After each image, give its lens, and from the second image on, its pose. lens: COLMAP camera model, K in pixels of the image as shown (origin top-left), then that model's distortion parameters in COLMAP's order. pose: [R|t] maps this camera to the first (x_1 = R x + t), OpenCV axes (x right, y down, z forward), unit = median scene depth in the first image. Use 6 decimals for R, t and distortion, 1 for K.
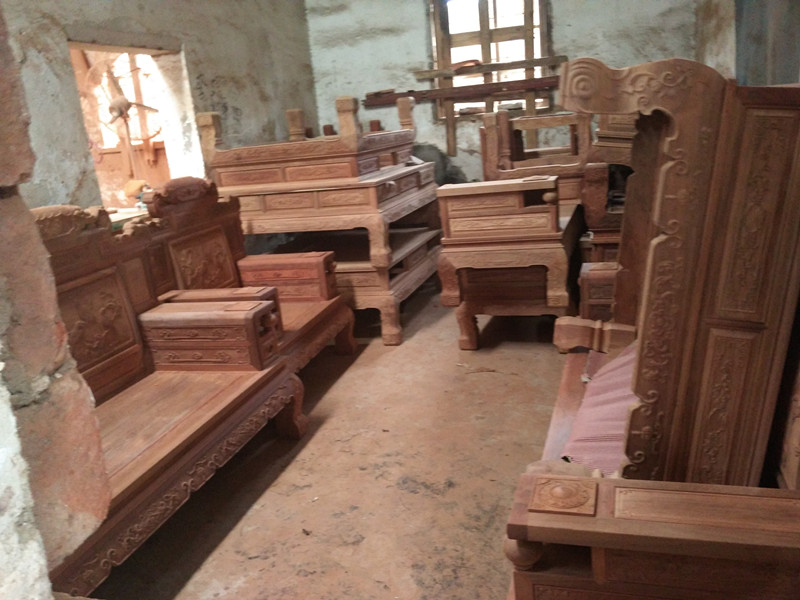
lens RADIAL K [[691.0, 0, 400.0], [0, 691.0, 300.0], [0, 0, 1]] dist [0.071940, -0.116230]
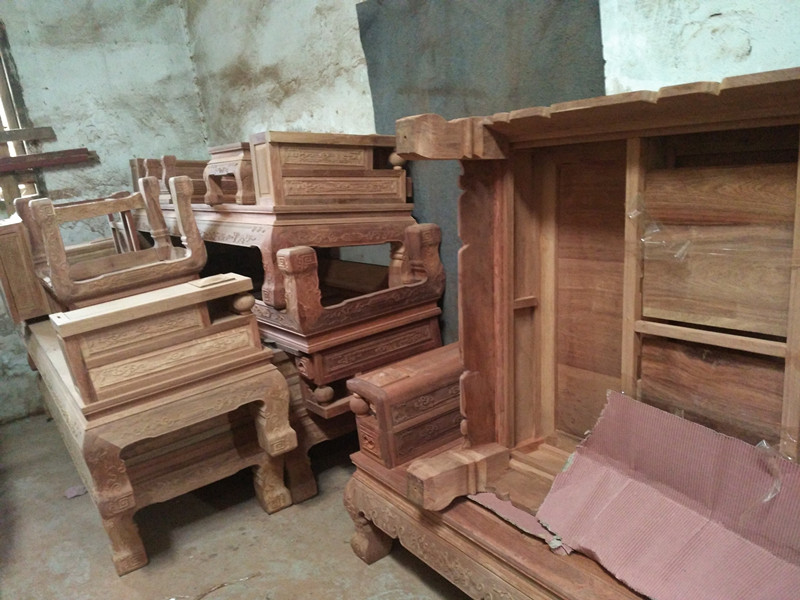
lens RADIAL K [[691.0, 0, 400.0], [0, 691.0, 300.0], [0, 0, 1]] dist [0.071940, -0.116230]
pose [[0.623859, -0.173333, 0.762073, -0.185920], [0.270373, 0.962753, -0.002359, -0.094095], [-0.733279, 0.207515, 0.647487, 0.384190]]
